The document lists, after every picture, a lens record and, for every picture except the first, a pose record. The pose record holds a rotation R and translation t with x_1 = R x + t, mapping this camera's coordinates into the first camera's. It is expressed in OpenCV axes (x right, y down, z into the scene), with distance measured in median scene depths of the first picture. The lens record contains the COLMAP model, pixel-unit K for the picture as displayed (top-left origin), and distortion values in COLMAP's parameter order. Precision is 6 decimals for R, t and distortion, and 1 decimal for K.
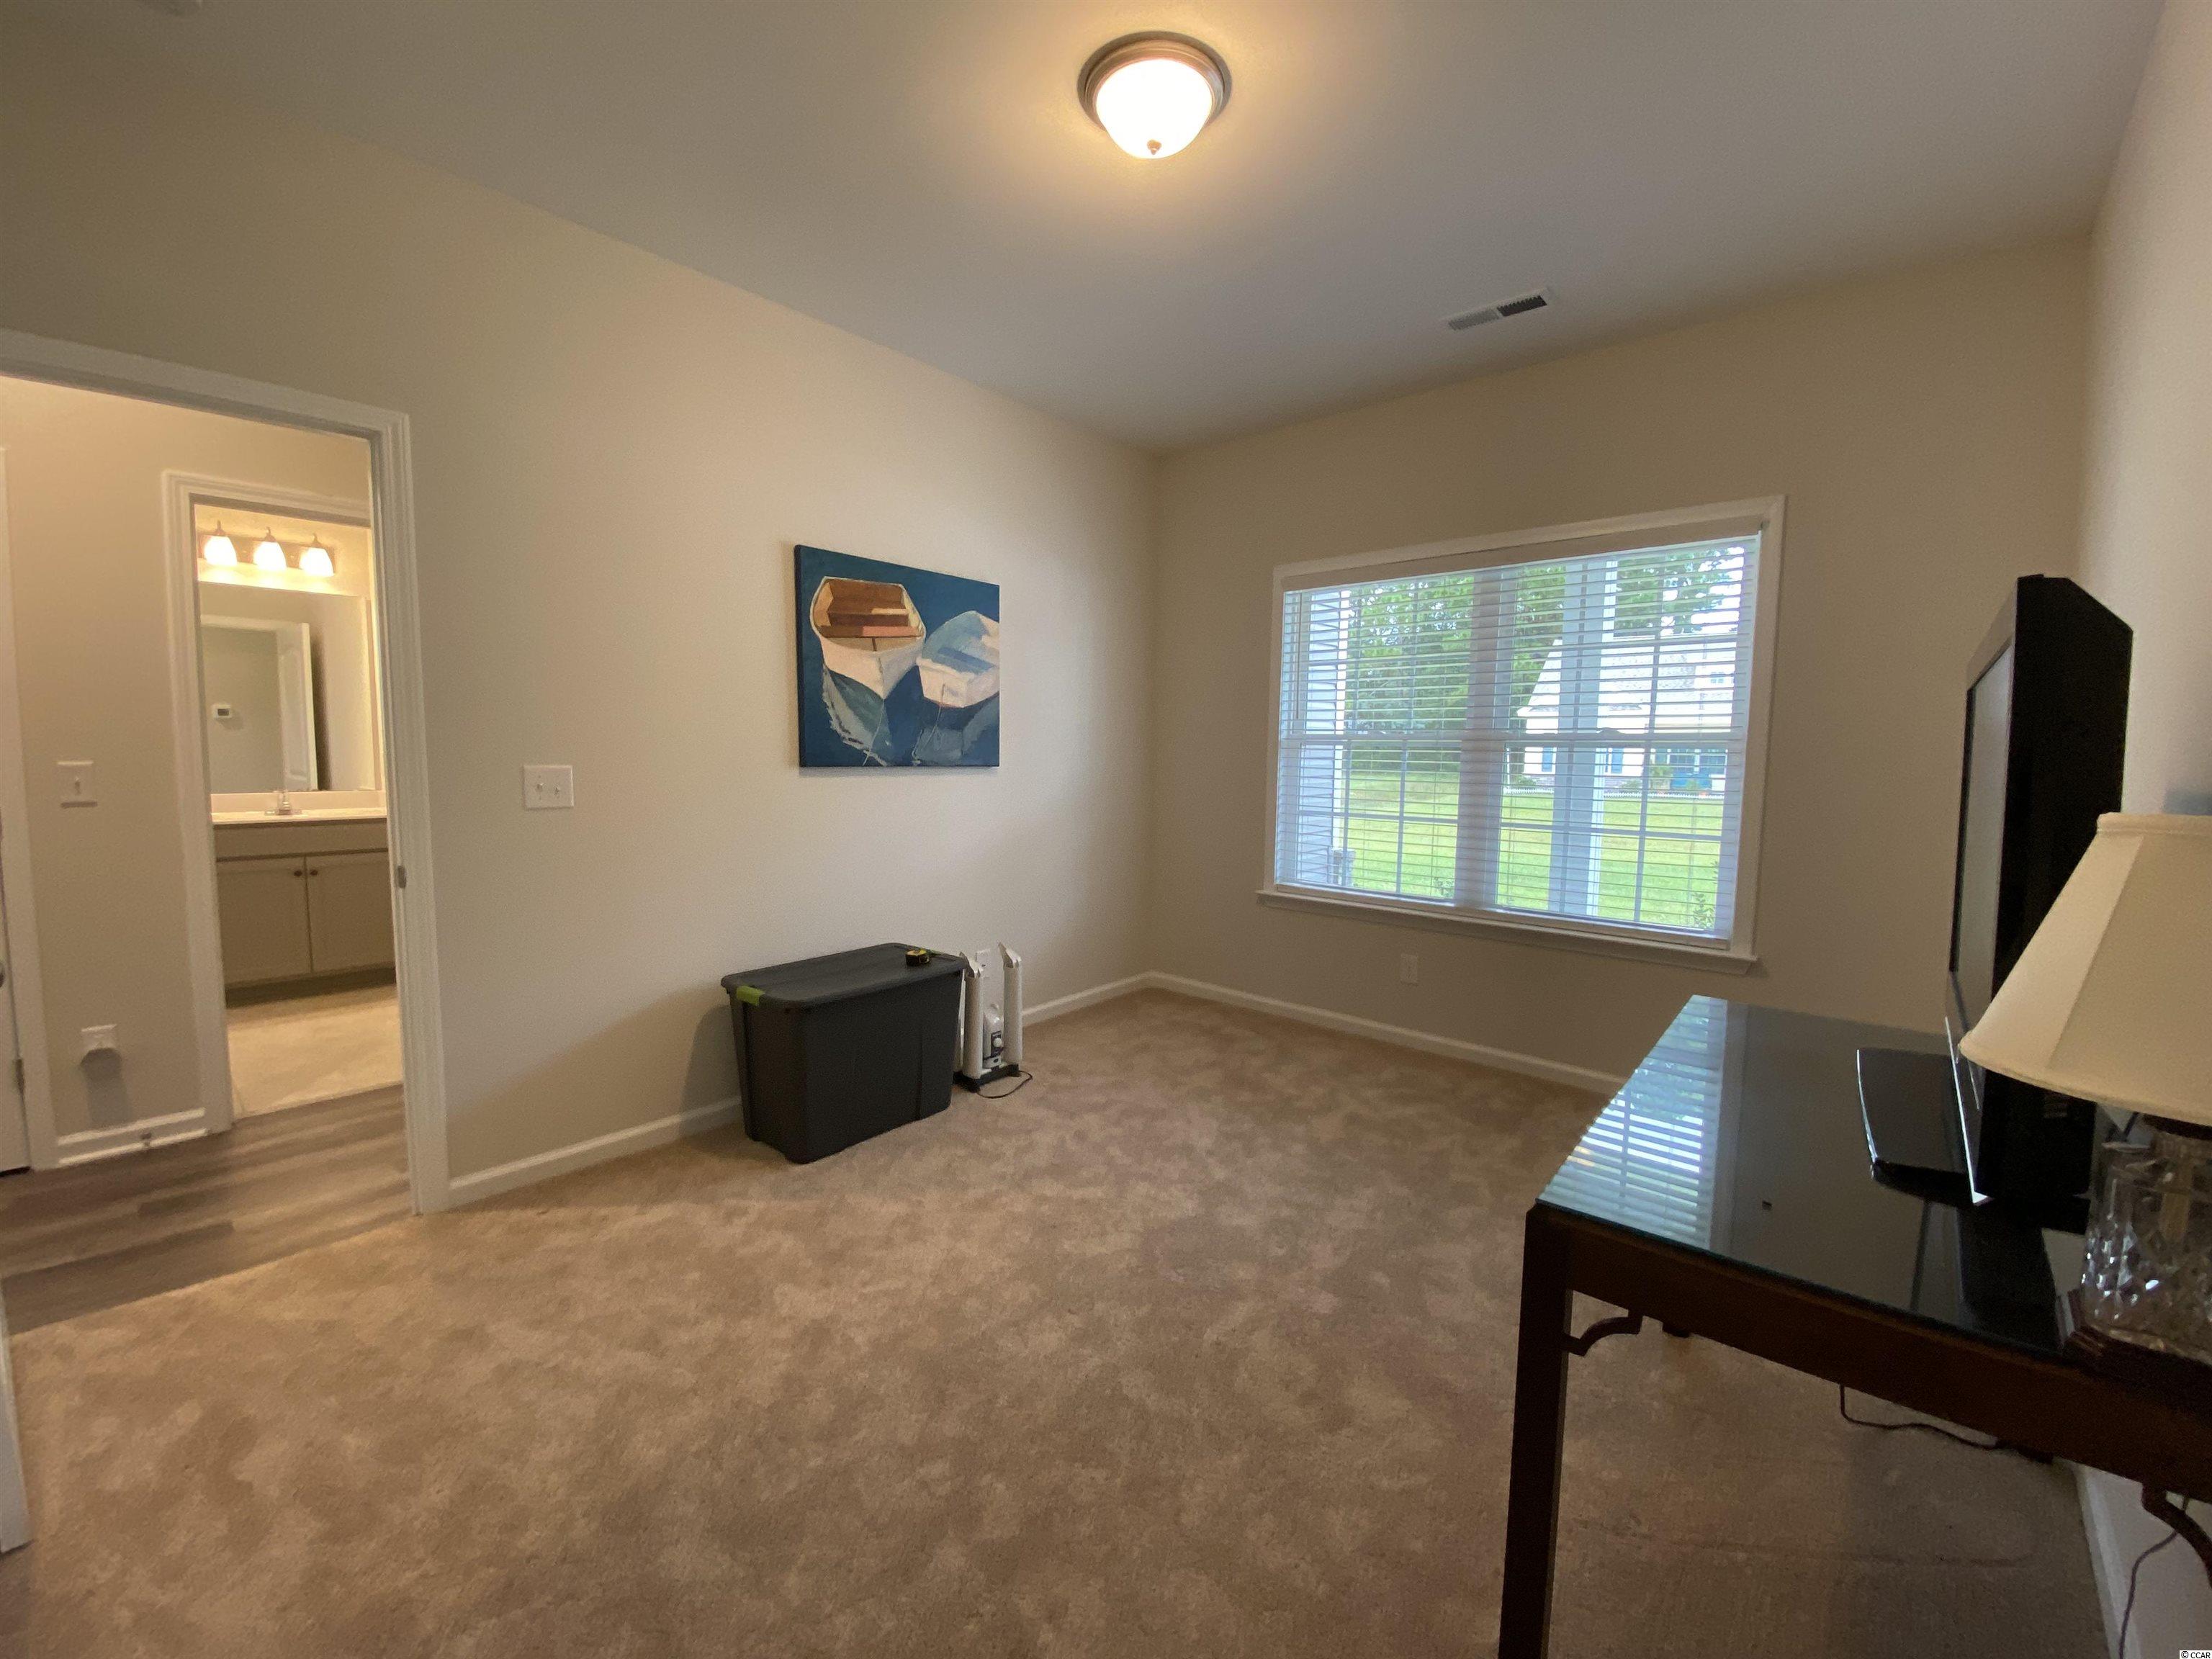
lens RADIAL K [[899.4, 0, 1110.1], [0, 899.4, 820.9], [0, 0, 1]] dist [0.004354, -0.007957]
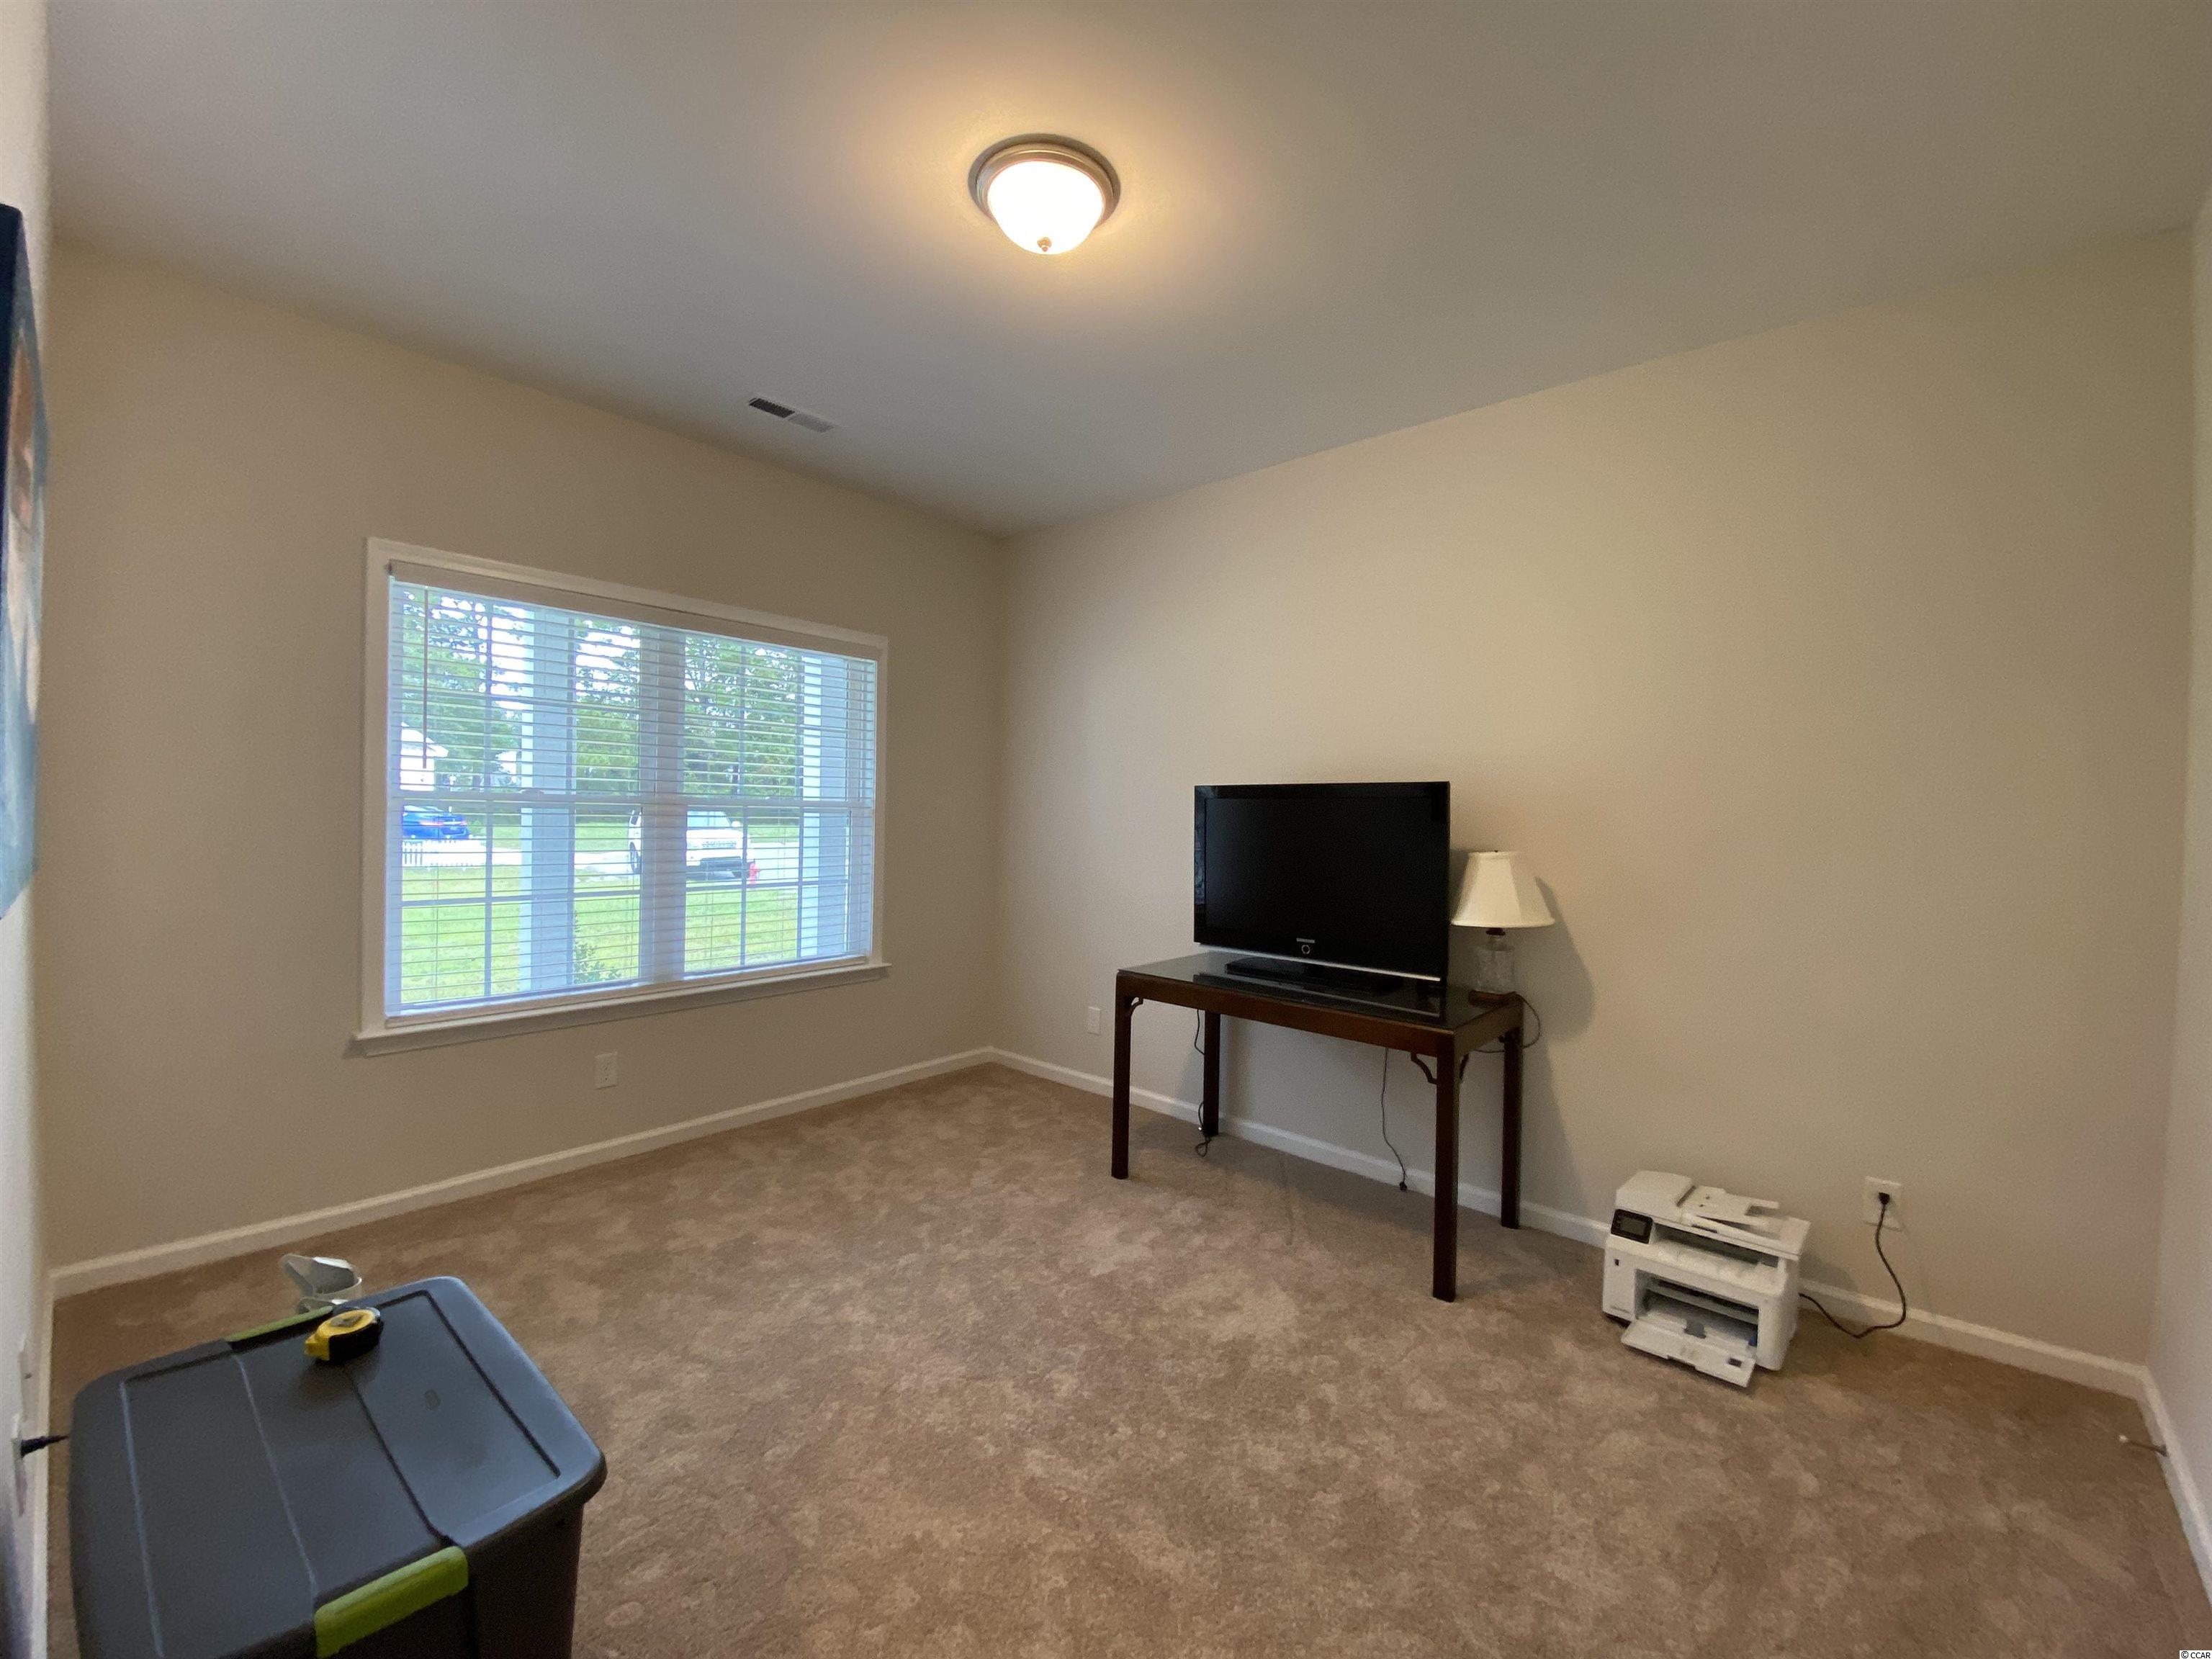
lens RADIAL K [[899.4, 0, 1112.9], [0, 899.4, 815.3], [0, 0, 1]] dist [0.004354, -0.007957]
pose [[-0.001702, -0.010227, 0.999946, -0.540082], [0.068817, 0.997576, 0.010319, -0.054407], [-0.997628, 0.068831, -0.000994, 0.529595]]
